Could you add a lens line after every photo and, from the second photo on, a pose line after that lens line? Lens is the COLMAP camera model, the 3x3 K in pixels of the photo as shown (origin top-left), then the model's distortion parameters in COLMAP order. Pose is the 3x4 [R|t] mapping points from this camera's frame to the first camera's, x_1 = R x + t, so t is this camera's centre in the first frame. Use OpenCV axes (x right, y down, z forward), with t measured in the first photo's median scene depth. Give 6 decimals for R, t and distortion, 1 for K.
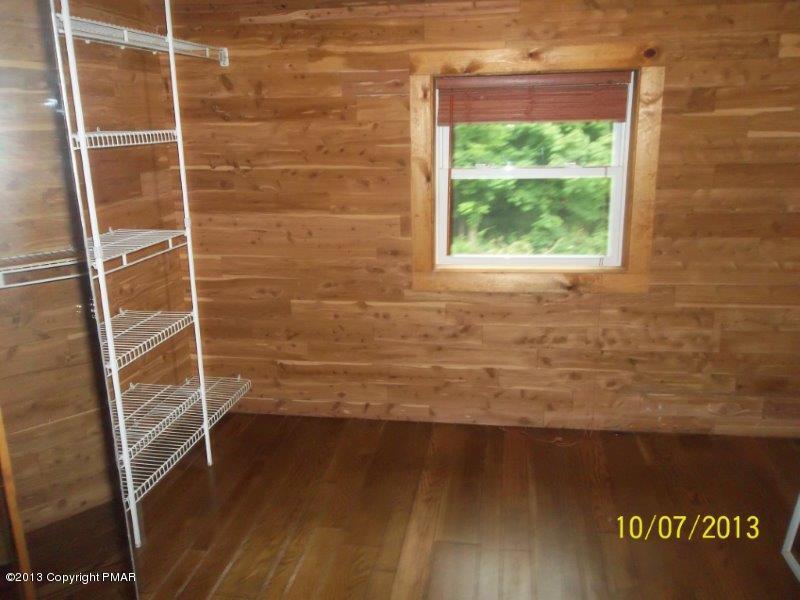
lens RADIAL K [[659.7, 0, 400.6], [0, 659.7, 299.4], [0, 0, 1]] dist [0.004664, 0.000685]
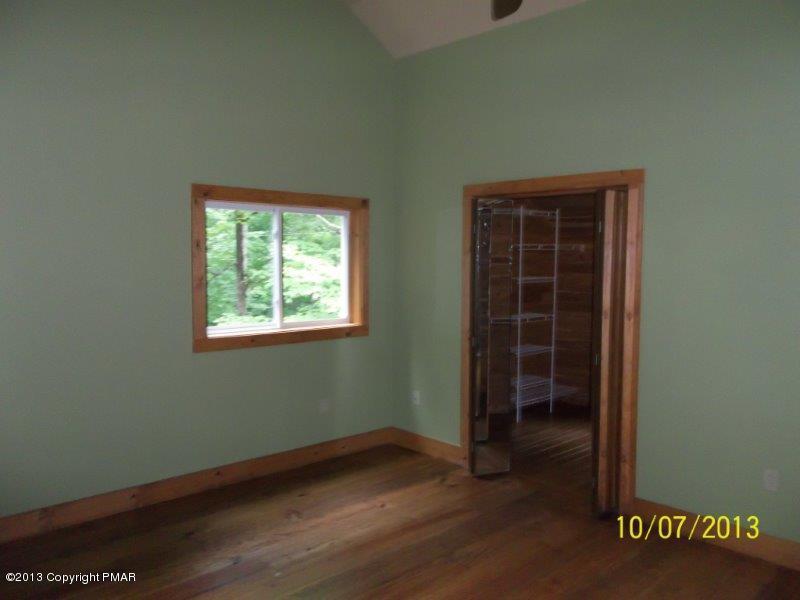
lens RADIAL K [[659.7, 0, 400.3], [0, 659.7, 300.5], [0, 0, 1]] dist [0.004664, 0.000685]
pose [[0.795242, 0.060819, -0.603234, 0.753631], [-0.175852, 0.975324, -0.133491, 0.290311], [0.580229, 0.212237, 0.786314, -1.393303]]
